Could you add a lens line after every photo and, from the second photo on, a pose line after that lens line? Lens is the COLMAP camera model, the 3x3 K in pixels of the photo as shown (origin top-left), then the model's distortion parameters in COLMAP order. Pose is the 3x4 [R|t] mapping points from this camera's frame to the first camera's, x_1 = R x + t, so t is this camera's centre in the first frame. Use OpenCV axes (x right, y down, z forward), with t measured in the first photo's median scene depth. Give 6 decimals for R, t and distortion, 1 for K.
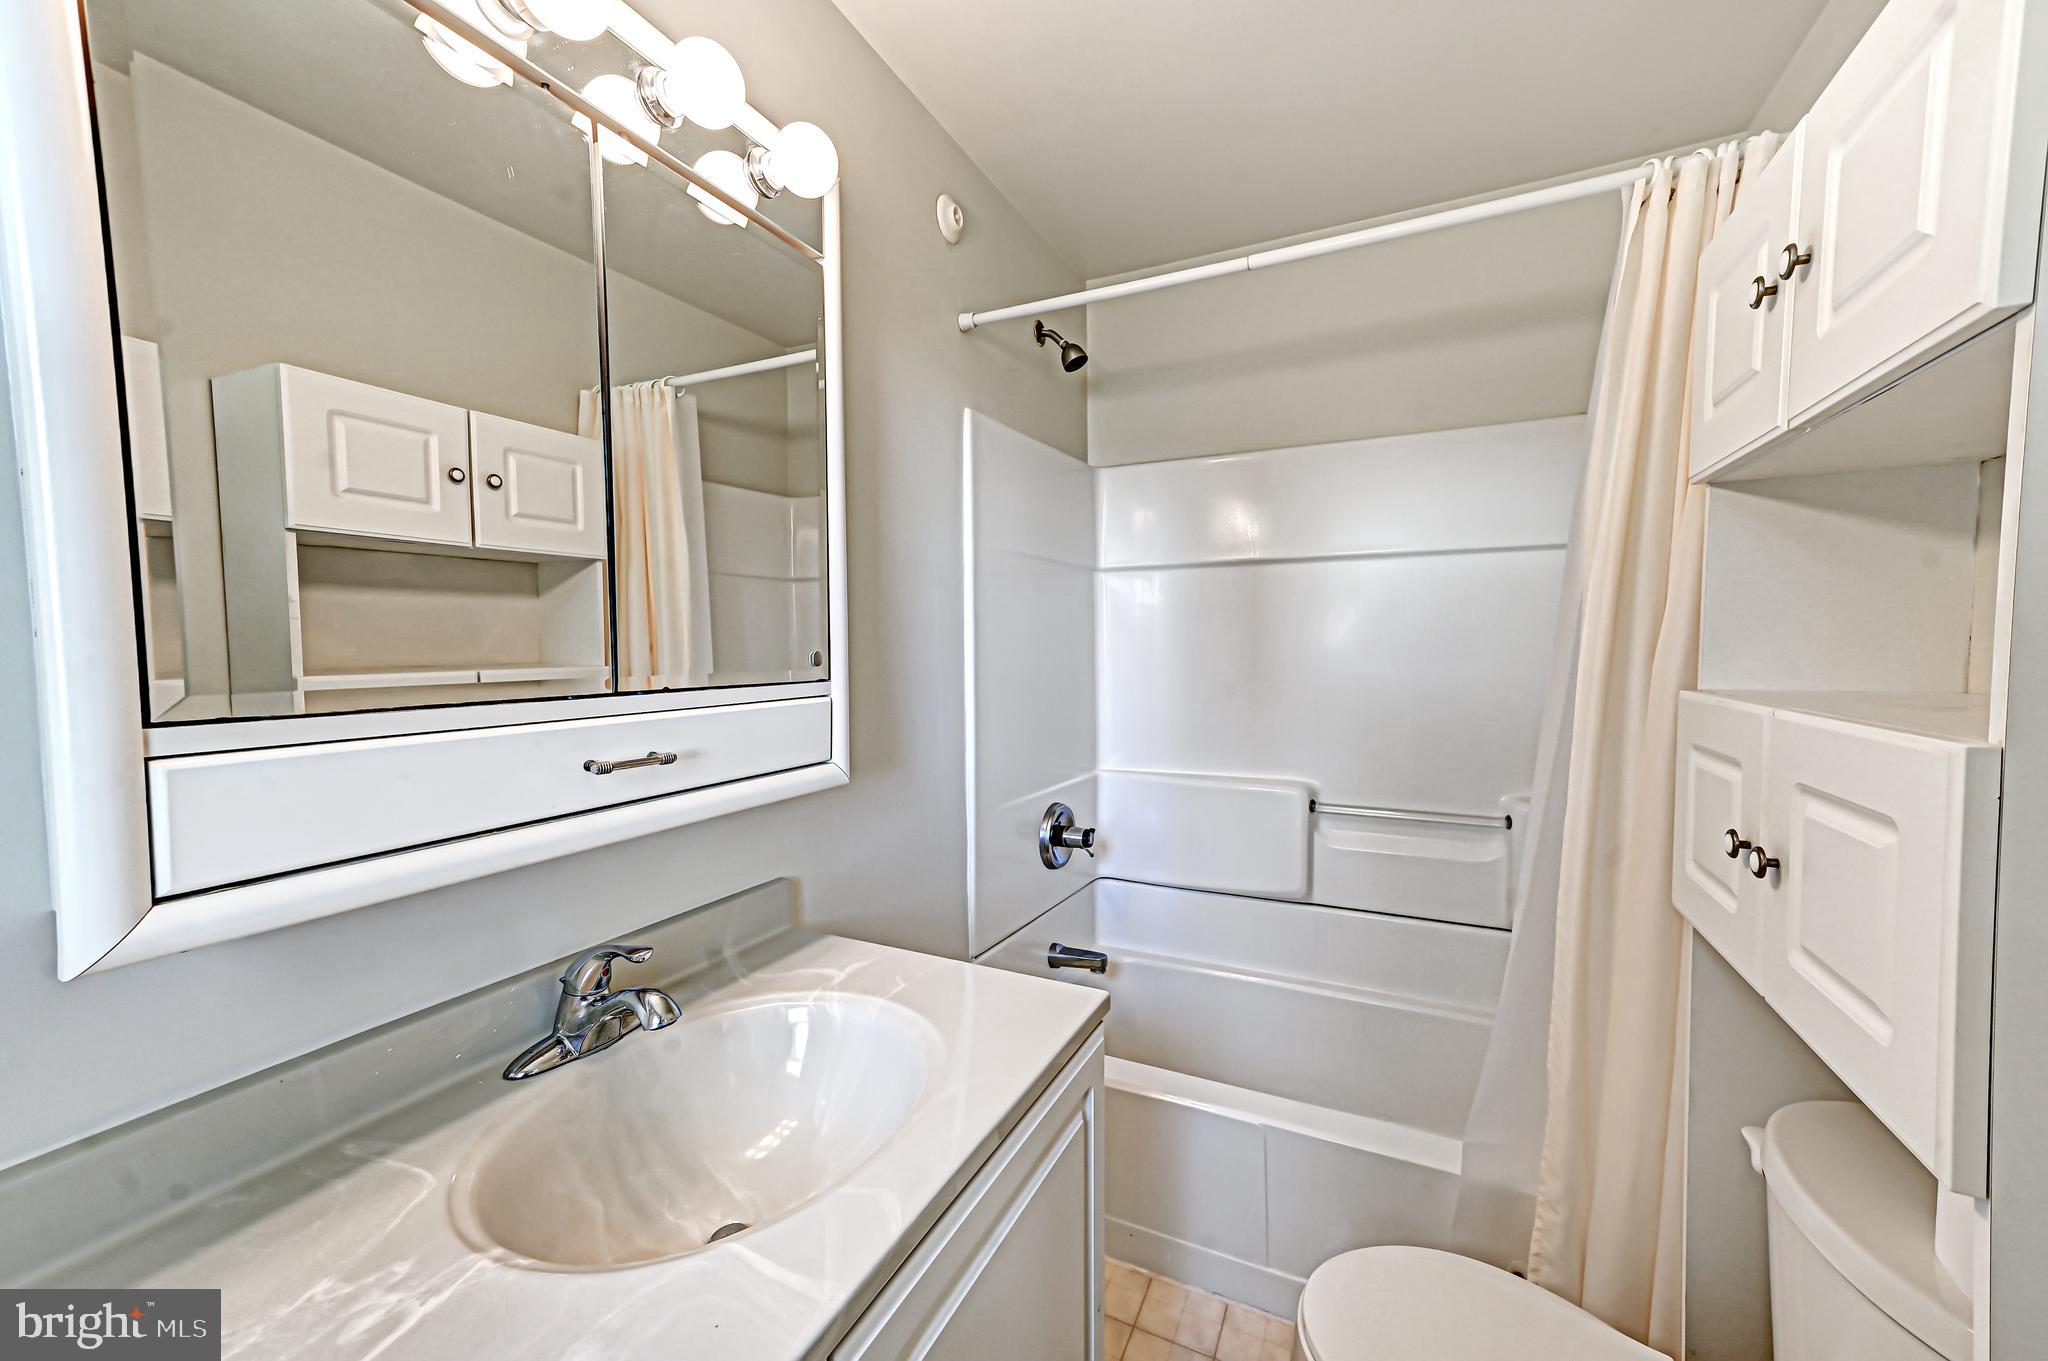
lens RADIAL K [[798.4, 0, 1024.0], [0, 798.4, 680.5], [0, 0, 1]] dist [0.026536, 0.000063]
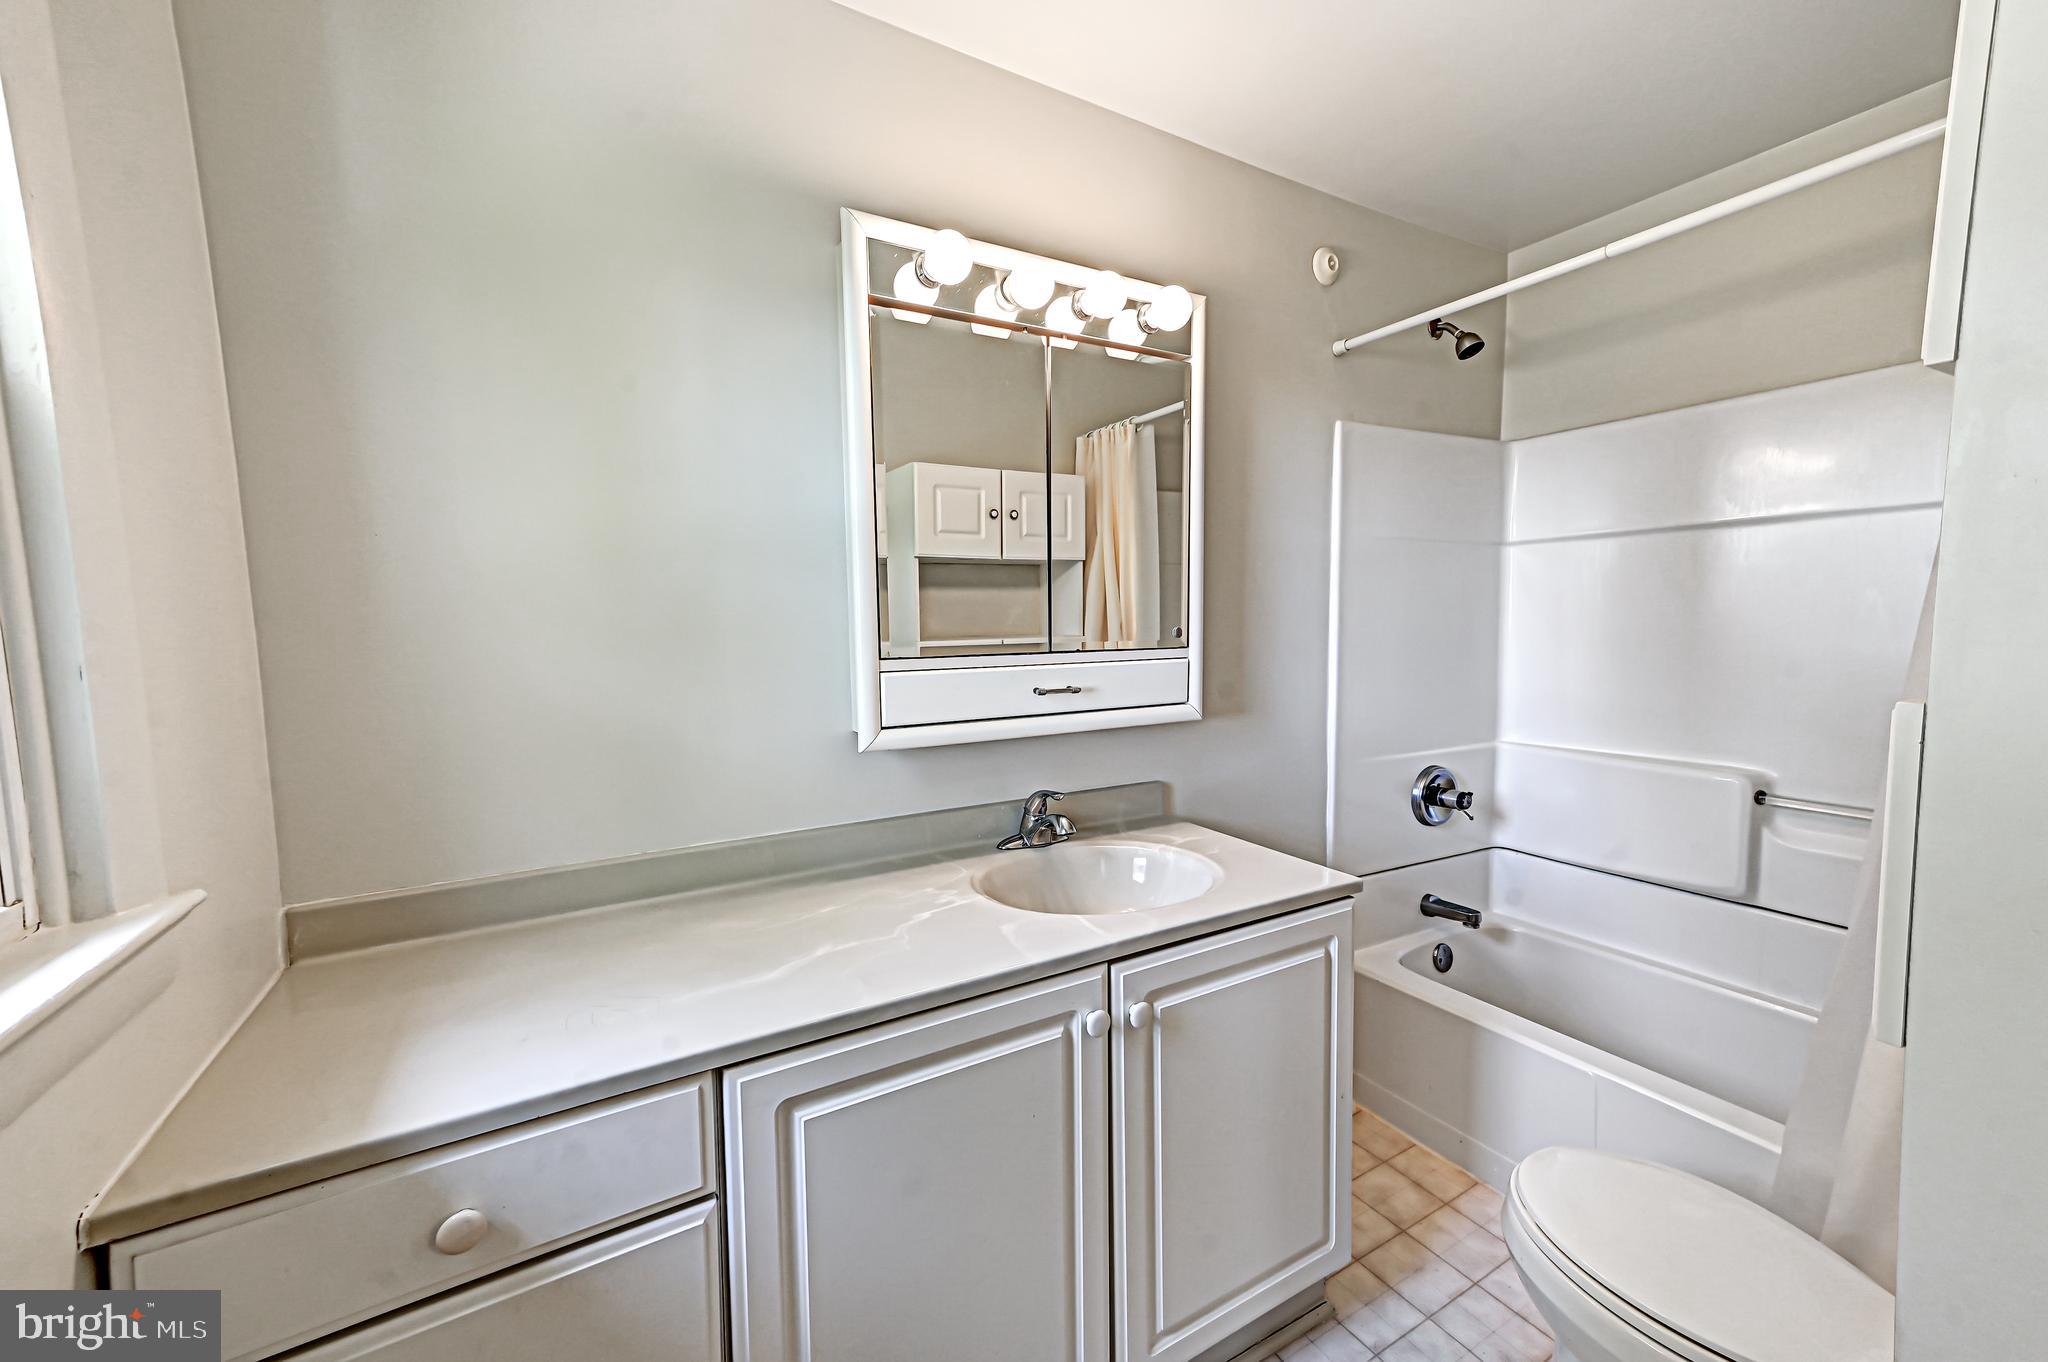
lens RADIAL K [[798.4, 0, 1024.0], [0, 798.4, 681.0], [0, 0, 1]] dist [0.026536, 0.000063]
pose [[0.830523, 0.037417, -0.555727, 0.226360], [-0.017581, 0.999005, 0.040989, 0.004487], [0.556707, -0.024272, 0.830354, -0.267096]]
